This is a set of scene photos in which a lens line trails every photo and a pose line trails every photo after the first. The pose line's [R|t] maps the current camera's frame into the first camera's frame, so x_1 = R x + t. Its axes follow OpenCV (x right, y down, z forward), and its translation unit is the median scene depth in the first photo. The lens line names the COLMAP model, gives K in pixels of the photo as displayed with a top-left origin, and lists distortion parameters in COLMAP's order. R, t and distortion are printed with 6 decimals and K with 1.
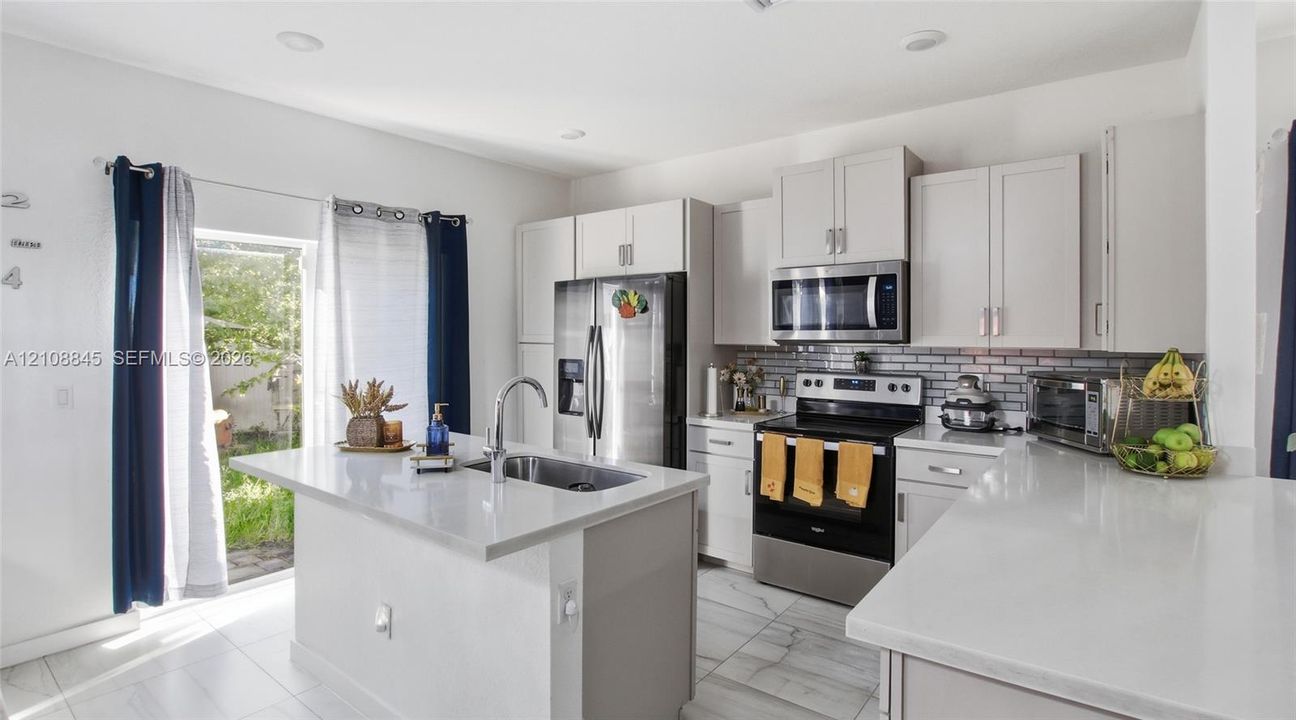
lens RADIAL K [[607.5, 0, 643.8], [0, 607.5, 348.4], [0, 0, 1]] dist [-0.002451, -0.000062]
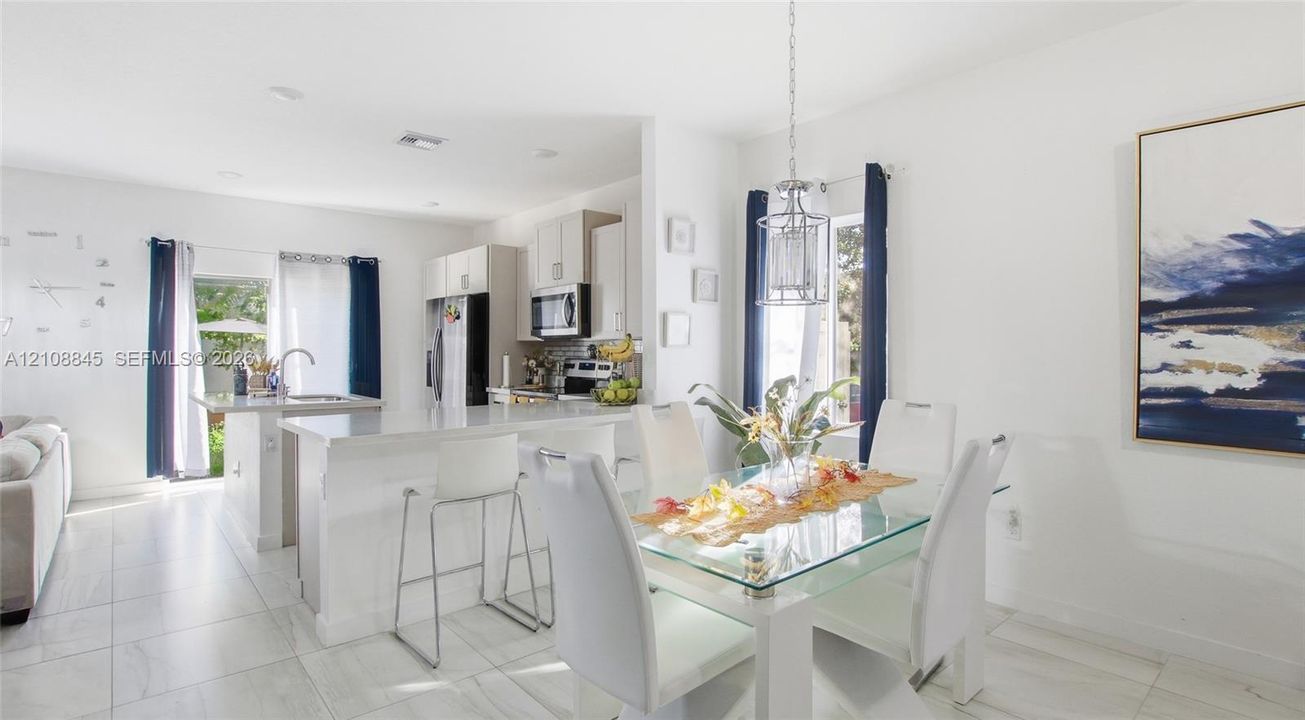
lens RADIAL K [[596.0, 0, 652.5], [0, 596.0, 360.0], [0, 0, 1]] dist [-0.025096, -0.000381]
pose [[0.988332, 0.004368, -0.152253, 0.708484], [-0.006157, 0.999917, -0.011280, 0.058325], [0.152191, 0.012086, 0.988277, -0.416524]]
